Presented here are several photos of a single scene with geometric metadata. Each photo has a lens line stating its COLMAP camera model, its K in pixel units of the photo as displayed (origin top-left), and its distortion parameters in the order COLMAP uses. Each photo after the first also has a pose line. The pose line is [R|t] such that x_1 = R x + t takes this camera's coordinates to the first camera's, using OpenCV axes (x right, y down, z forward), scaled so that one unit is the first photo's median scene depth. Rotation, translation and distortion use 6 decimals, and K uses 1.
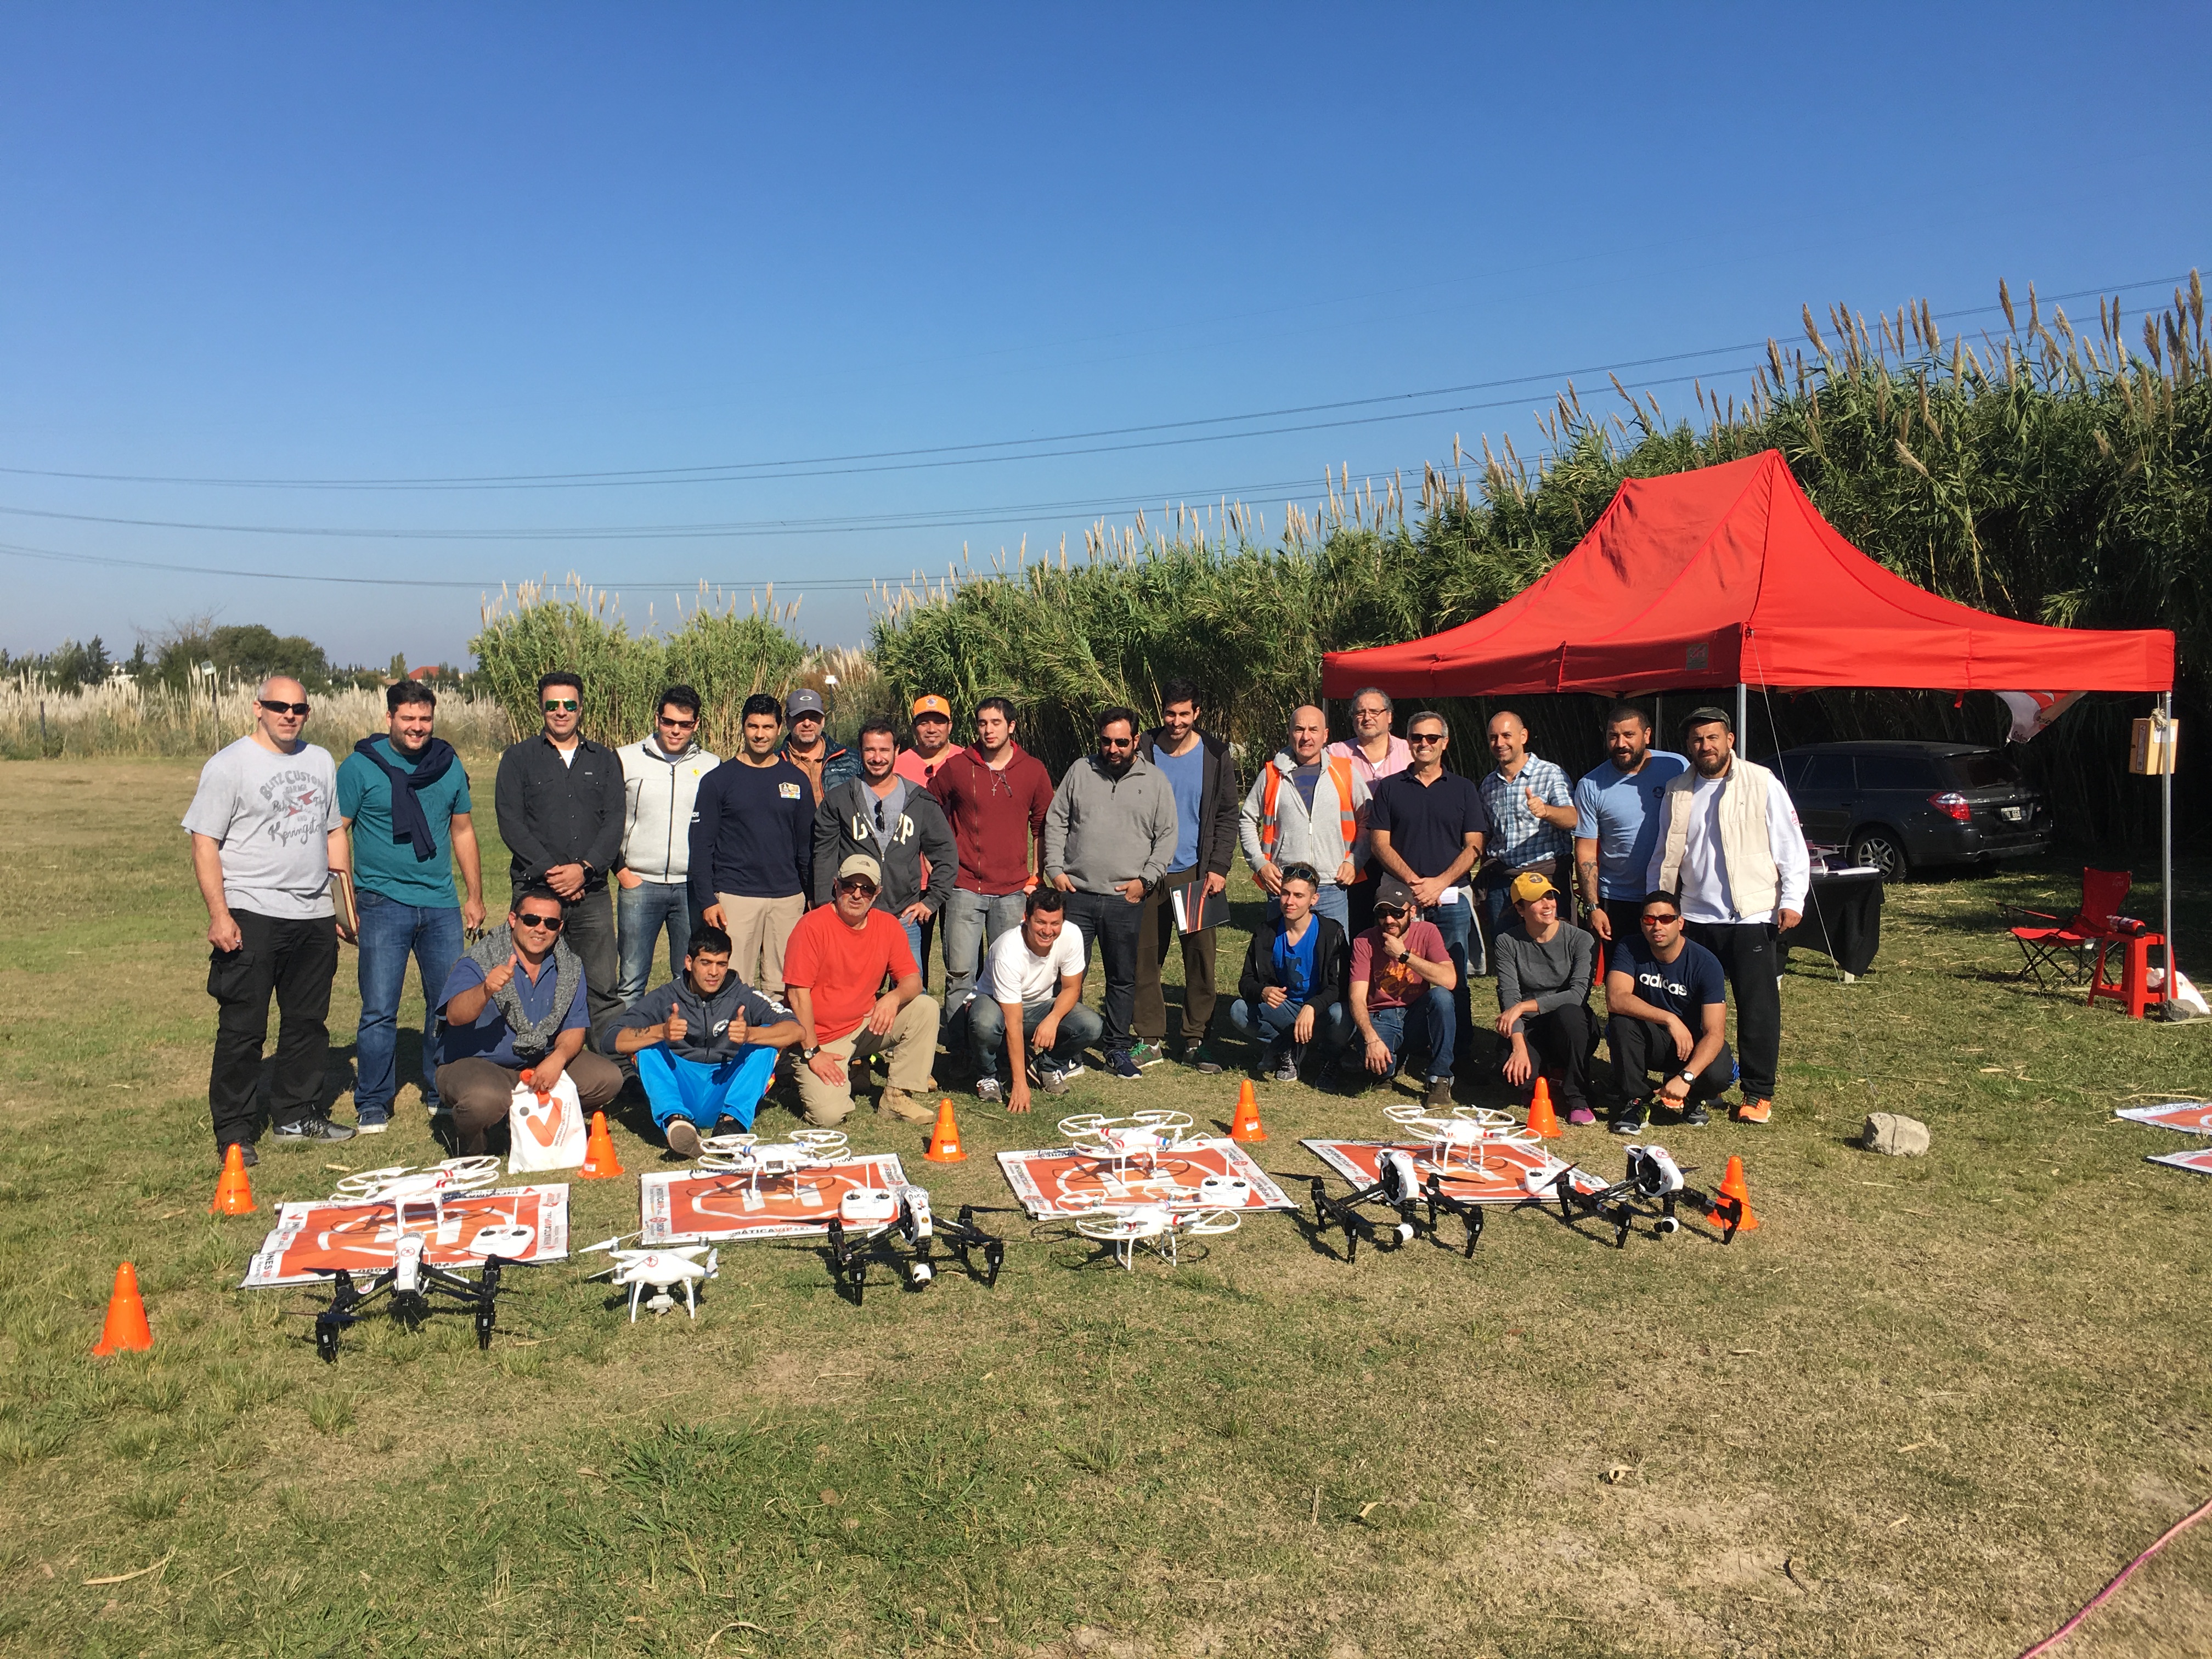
lens RADIAL K [[1866.8, 0, 1103.4], [0, 1866.8, 879.5], [0, 0, 1]] dist [0.011974, -0.097903]
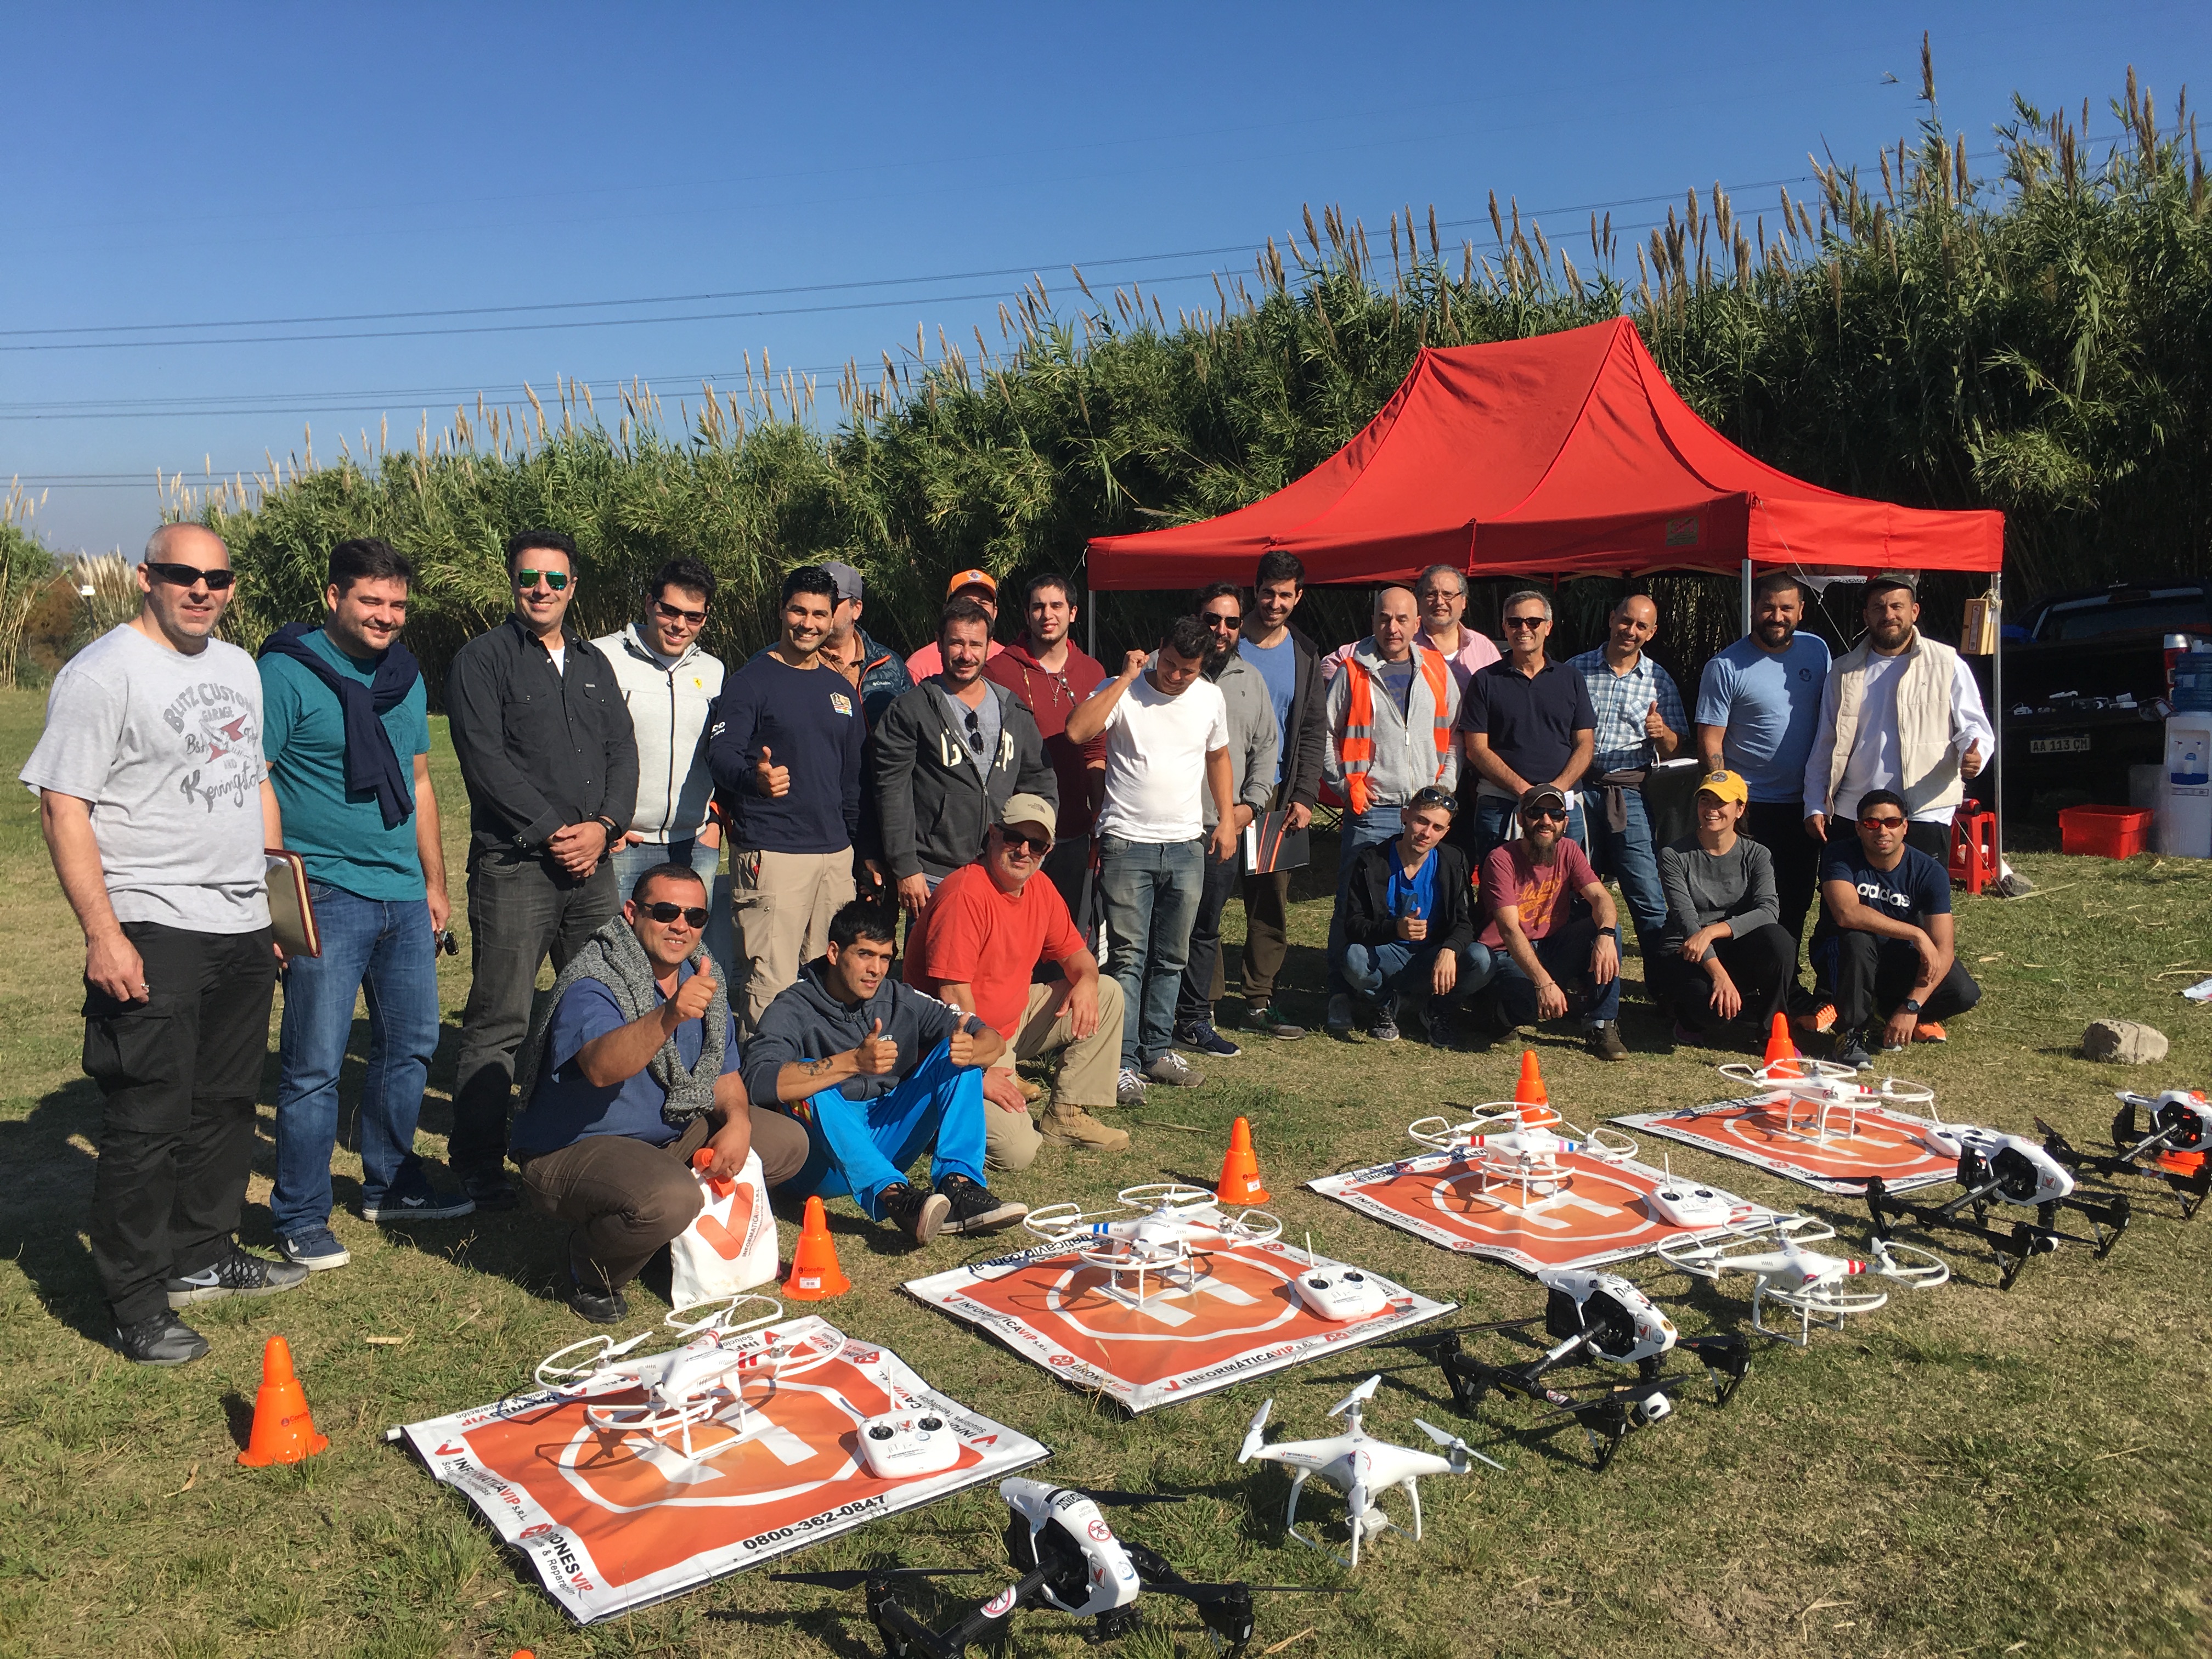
lens RADIAL K [[1874.6, 0, 1106.2], [0, 1874.6, 832.2], [0, 0, 1]] dist [-0.013442, -0.008862]
pose [[0.926394, -0.051258, 0.373051, -0.347963], [0.043967, 0.998640, 0.028032, -0.013536], [-0.373980, -0.009567, 0.927387, 0.302330]]
